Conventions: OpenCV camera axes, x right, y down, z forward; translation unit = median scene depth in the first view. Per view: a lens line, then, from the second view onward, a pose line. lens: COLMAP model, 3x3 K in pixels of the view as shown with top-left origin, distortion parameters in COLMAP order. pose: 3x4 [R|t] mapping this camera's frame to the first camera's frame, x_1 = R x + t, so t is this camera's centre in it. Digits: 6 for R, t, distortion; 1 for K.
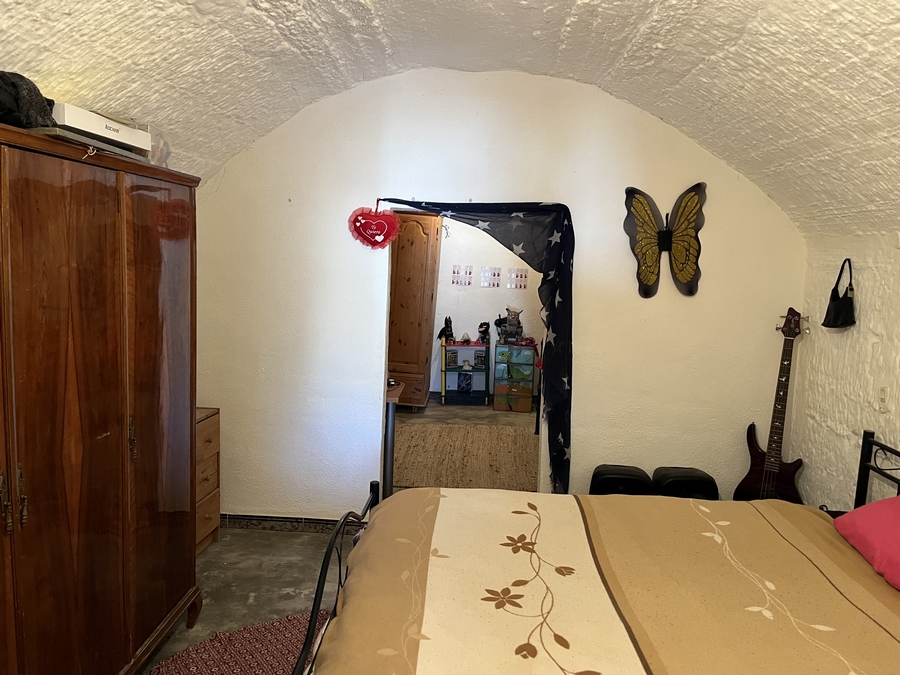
lens RADIAL K [[682.5, 0, 450.0], [0, 682.5, 337.5], [0, 0, 1]] dist [-0.000007, -0.000018]
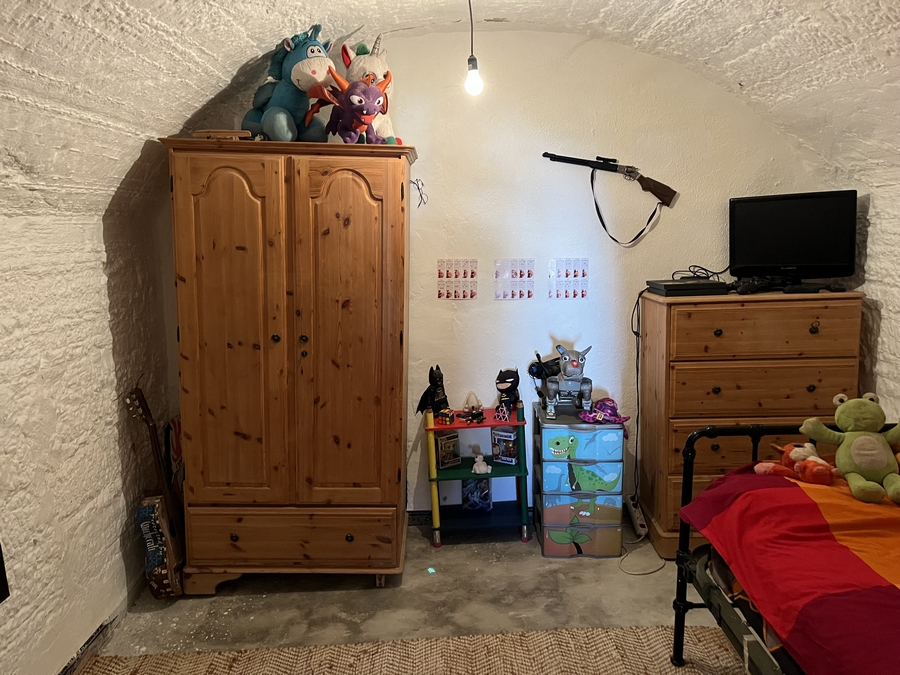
lens RADIAL K [[809.5, 0, 450.0], [0, 809.5, 337.5], [0, 0, 1]] dist [0.000365, 0.000455]
pose [[0.996762, -0.071335, 0.037103, -0.012147], [0.070949, 0.997412, 0.011639, -0.057243], [-0.037837, -0.008968, 0.999244, 0.417576]]
